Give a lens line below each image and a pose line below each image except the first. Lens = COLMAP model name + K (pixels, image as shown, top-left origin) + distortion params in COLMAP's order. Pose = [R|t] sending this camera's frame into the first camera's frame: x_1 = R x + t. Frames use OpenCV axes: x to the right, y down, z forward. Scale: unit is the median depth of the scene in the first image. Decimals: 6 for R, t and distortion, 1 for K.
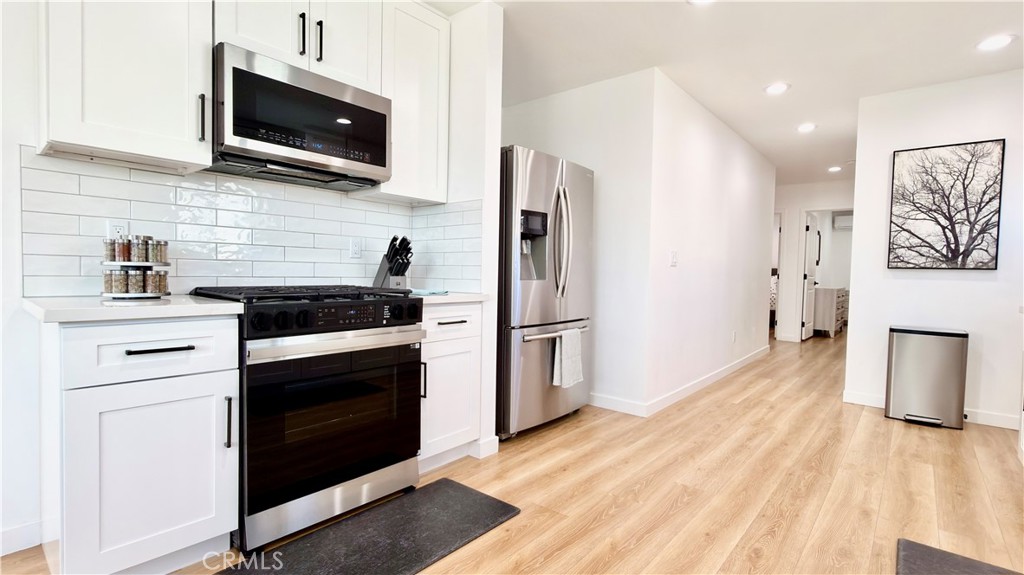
lens RADIAL K [[477.8, 0, 509.8], [0, 477.8, 288.3], [0, 0, 1]] dist [-0.001368, -0.000998]
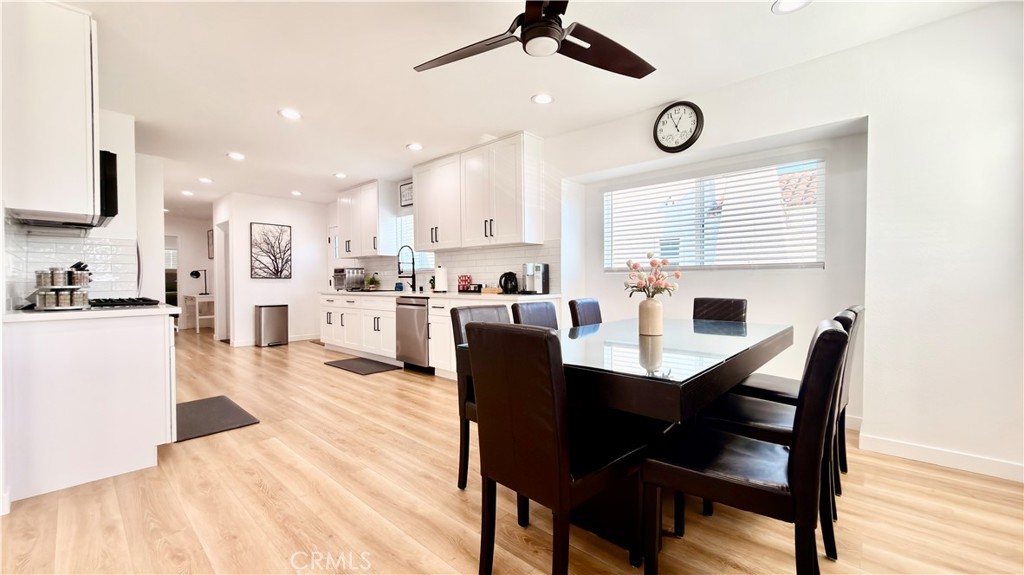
lens RADIAL K [[407.0, 0, 516.4], [0, 407.0, 291.9], [0, 0, 1]] dist [0.003342, 0.000386]
pose [[0.030259, -0.048547, 0.998362, -1.051750], [0.040396, 0.998063, 0.047308, -0.020549], [-0.998725, 0.038898, 0.032161, -0.235011]]
